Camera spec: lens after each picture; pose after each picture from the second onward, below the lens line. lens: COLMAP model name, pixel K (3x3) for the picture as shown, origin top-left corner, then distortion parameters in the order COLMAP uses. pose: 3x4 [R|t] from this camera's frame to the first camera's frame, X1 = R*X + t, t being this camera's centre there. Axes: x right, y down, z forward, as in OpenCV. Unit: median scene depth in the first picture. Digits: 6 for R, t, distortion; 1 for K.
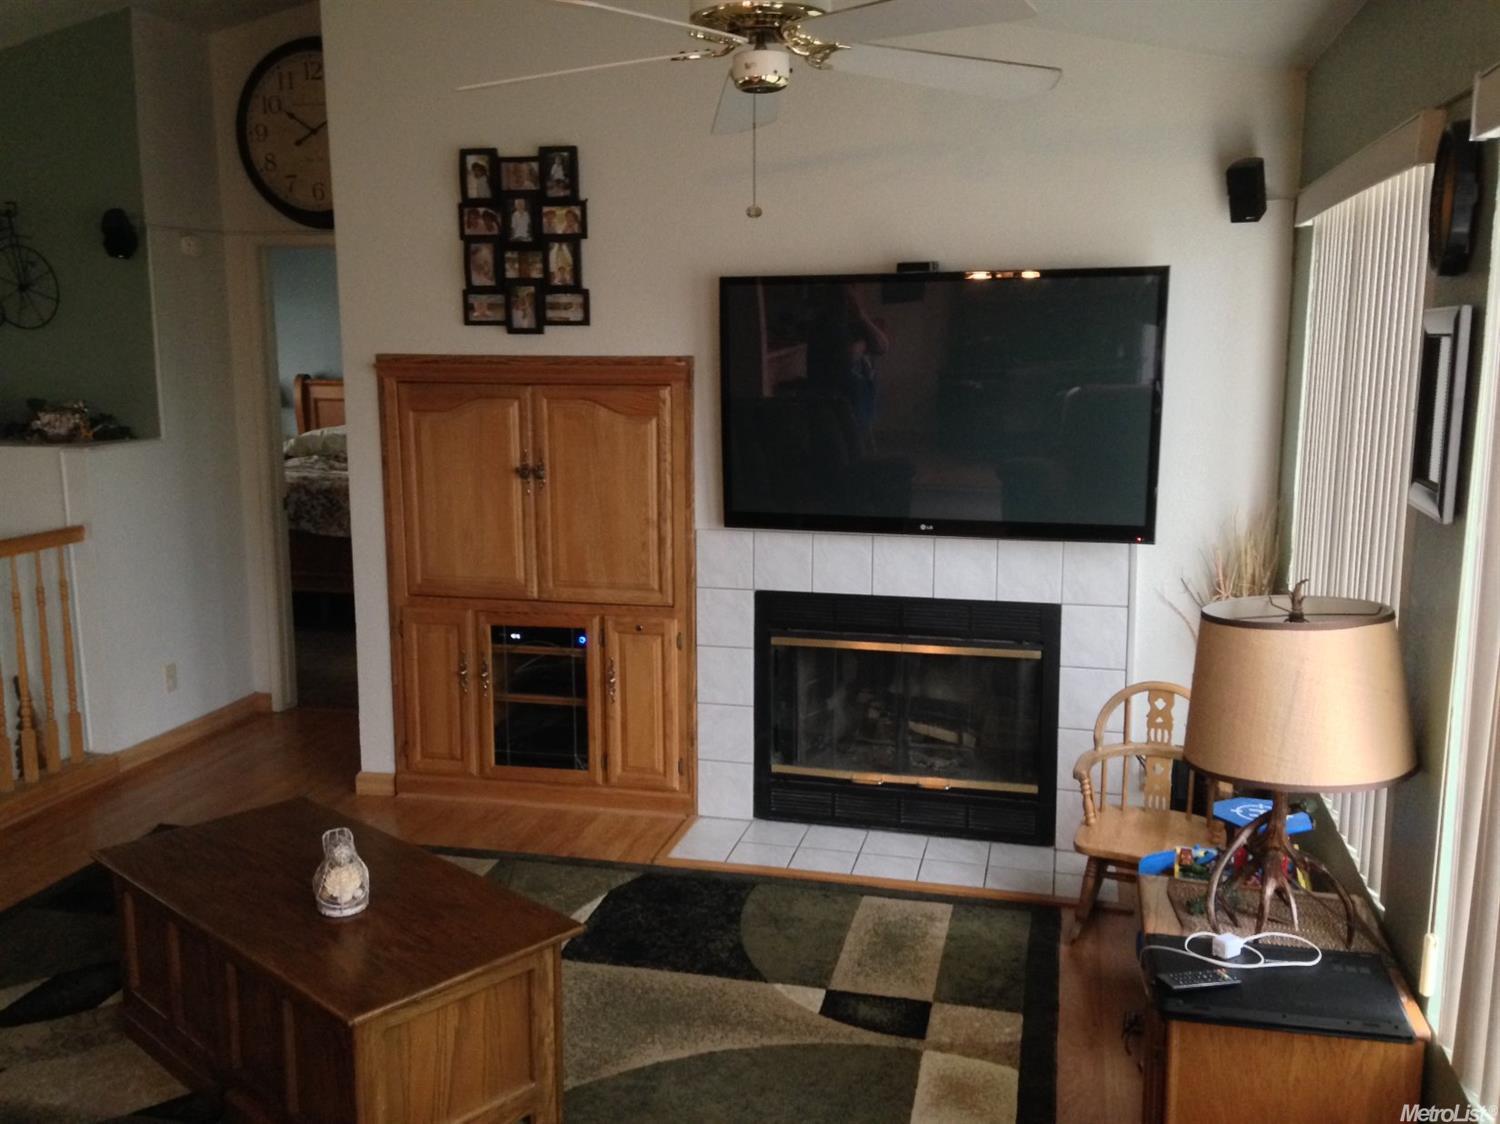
lens RADIAL K [[1364.6, 0, 749.7], [0, 1364.6, 567.5], [0, 0, 1]] dist [0.156510, -0.243839]
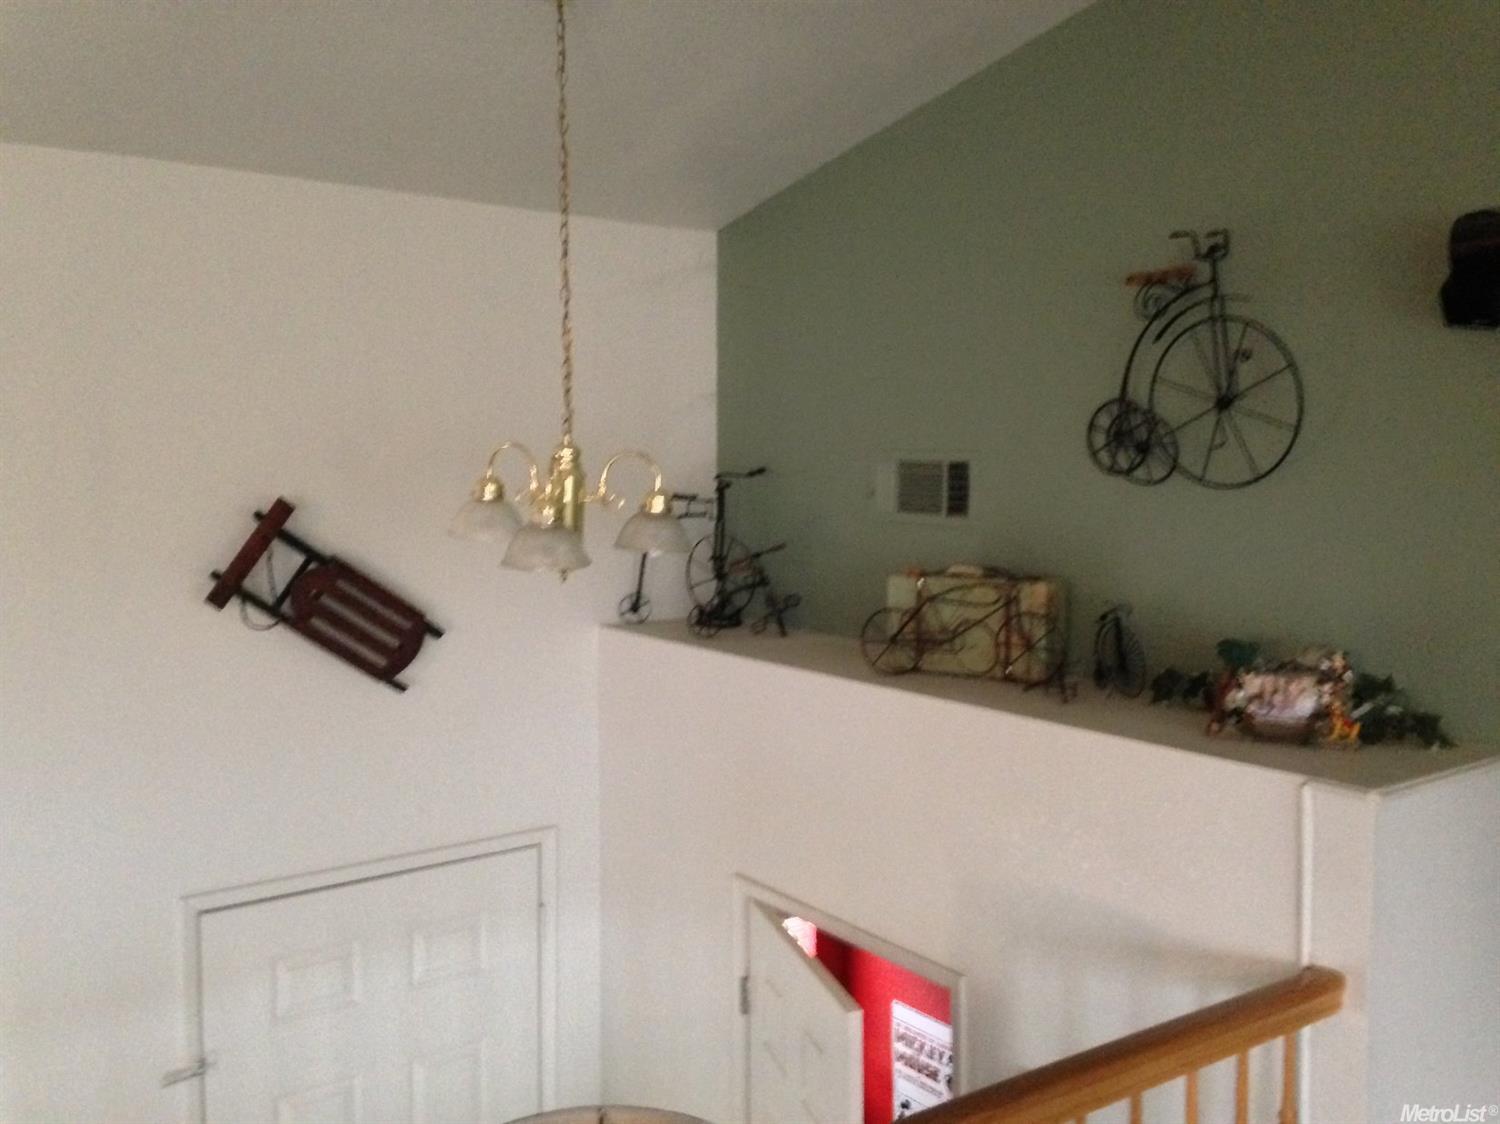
lens RADIAL K [[1364.6, 0, 748.0], [0, 1364.6, 562.6], [0, 0, 1]] dist [0.156510, -0.243839]
pose [[0.758447, 0.044214, -0.650233, -0.335092], [-0.100979, 0.993620, -0.050221, -0.106558], [0.643864, 0.103750, 0.758073, 0.544515]]
